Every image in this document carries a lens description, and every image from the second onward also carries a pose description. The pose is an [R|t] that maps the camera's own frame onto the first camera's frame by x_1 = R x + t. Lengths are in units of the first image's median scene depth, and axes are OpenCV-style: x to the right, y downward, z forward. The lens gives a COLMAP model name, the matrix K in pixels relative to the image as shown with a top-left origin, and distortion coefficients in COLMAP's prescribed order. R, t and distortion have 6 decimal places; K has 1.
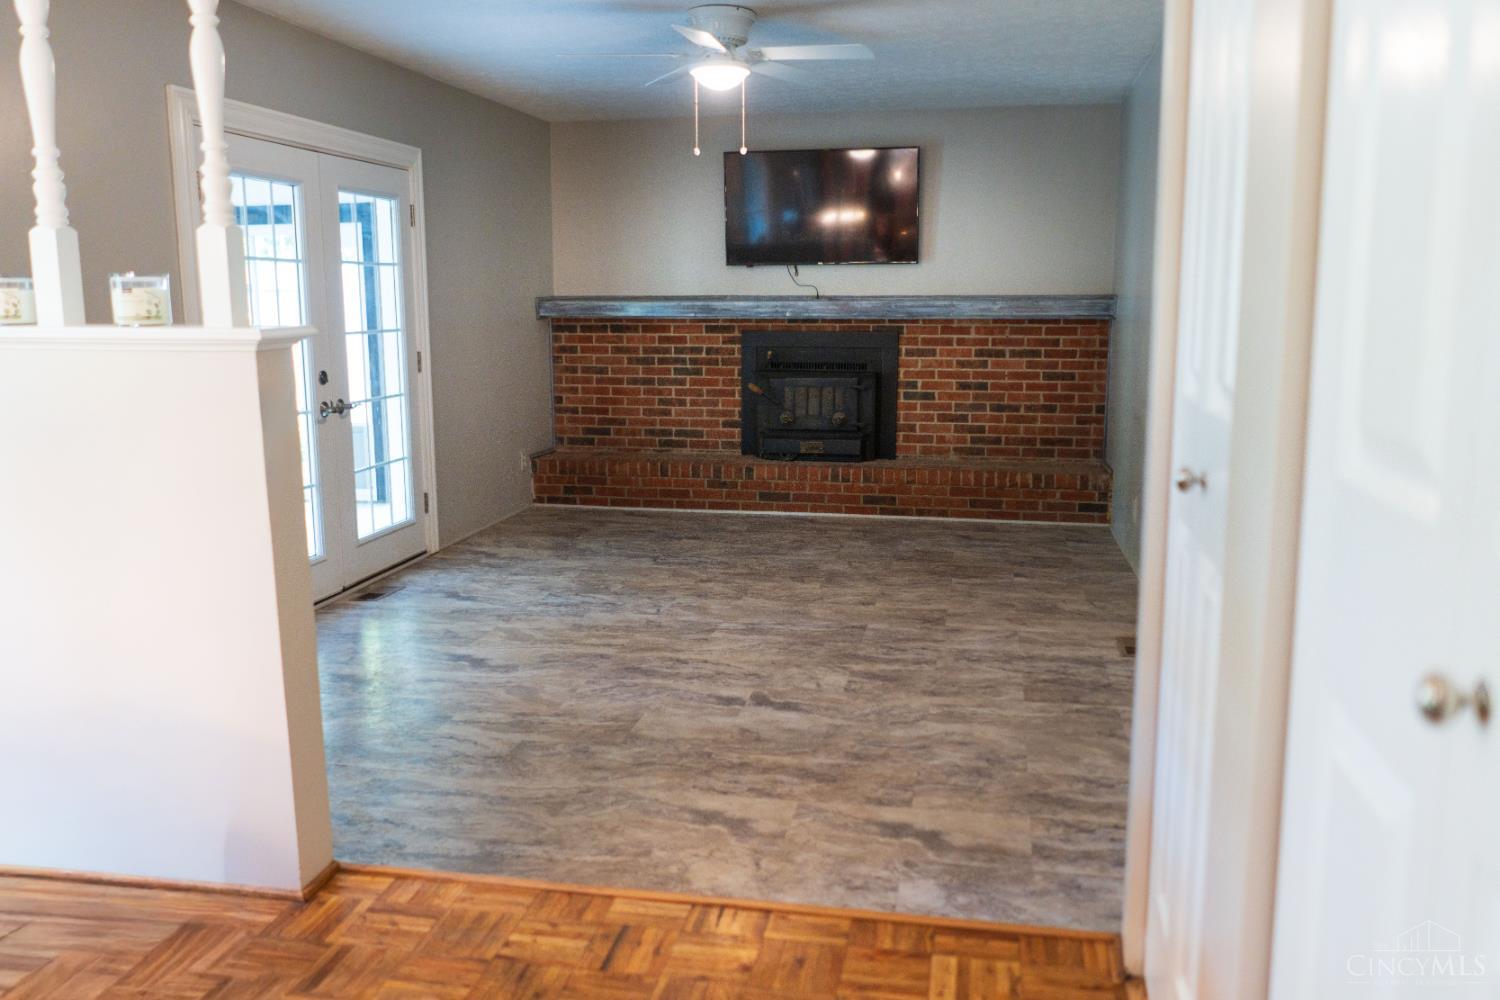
lens RADIAL K [[1201.4, 0, 750.8], [0, 1201.4, 502.5], [0, 0, 1]] dist [-0.026867, 0.021576]
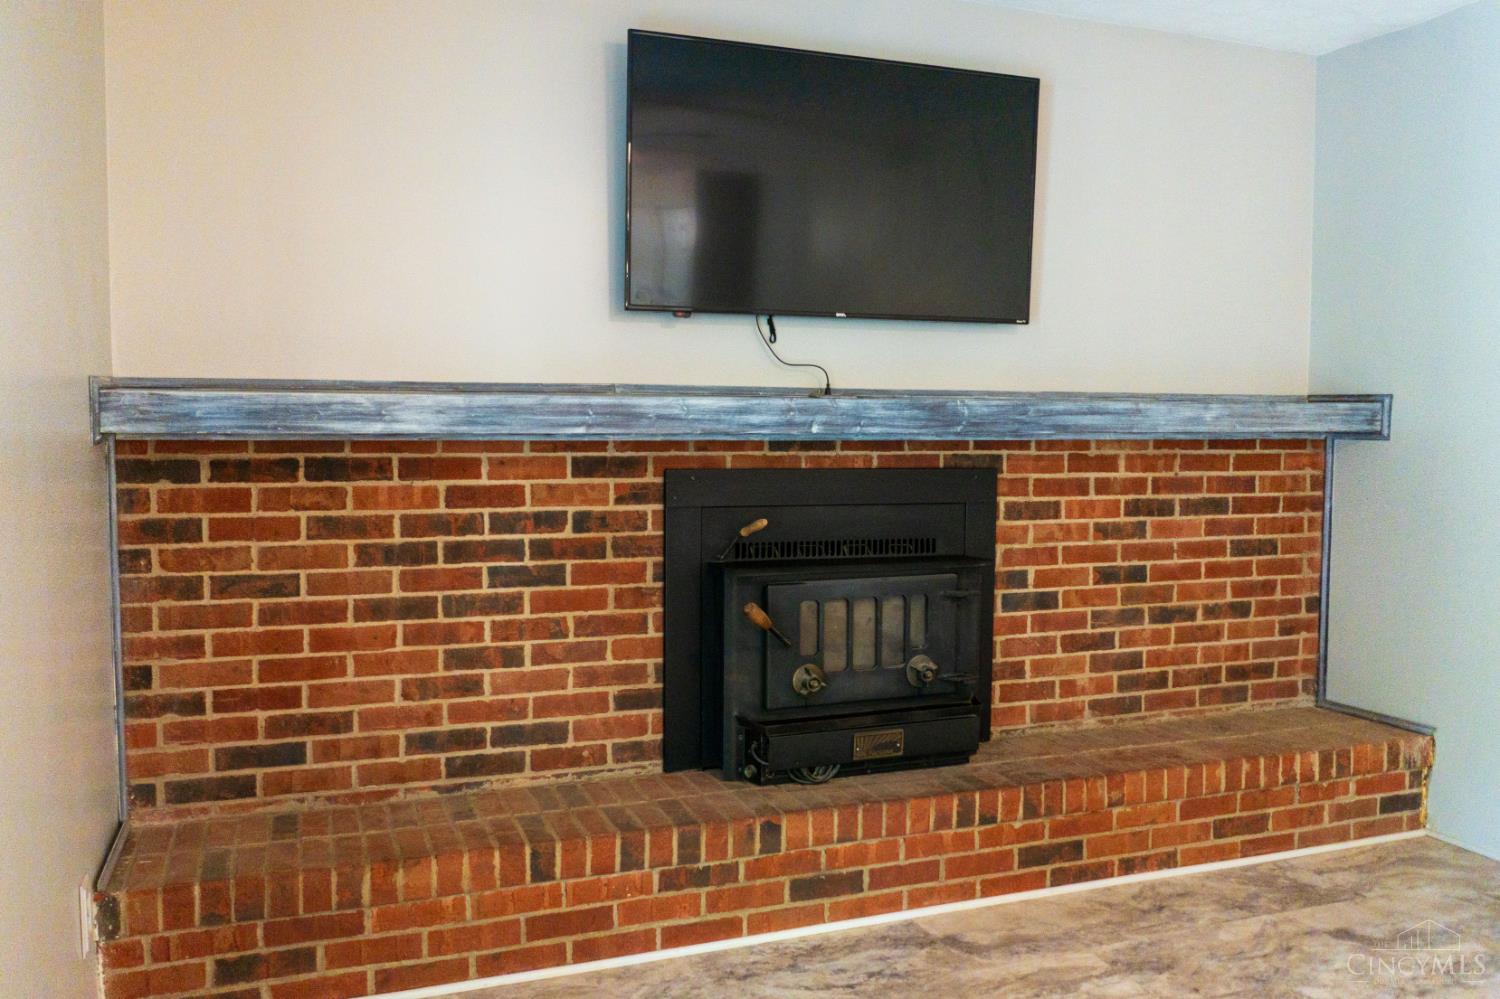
lens RADIAL K [[1201.4, 0, 741.8], [0, 1201.4, 500.5], [0, 0, 1]] dist [-0.026867, 0.021576]
pose [[0.847534, -0.027581, 0.530024, -0.211859], [0.086042, 0.992579, -0.085934, -0.100413], [-0.523721, 0.118436, 0.843617, 0.676498]]
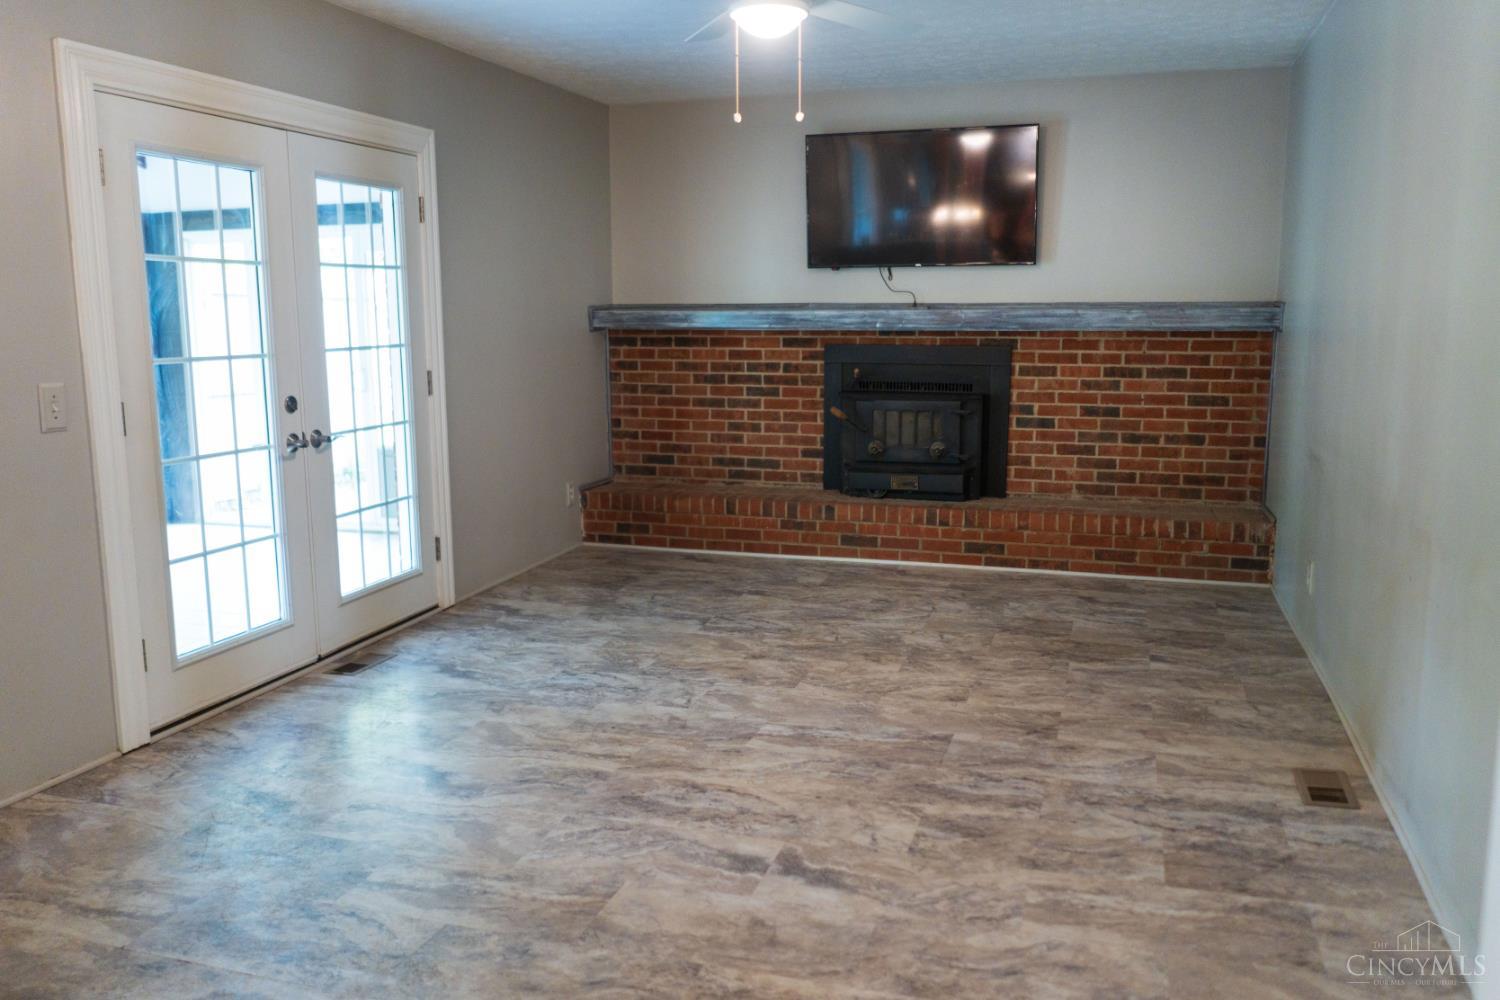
lens RADIAL K [[1201.4, 0, 749.6], [0, 1201.4, 503.6], [0, 0, 1]] dist [-0.026867, 0.021576]
pose [[0.994514, 0.014627, -0.103573, 0.030627], [-0.015138, 0.999877, -0.004147, -0.026926], [0.103499, 0.005692, 0.994613, 0.153596]]
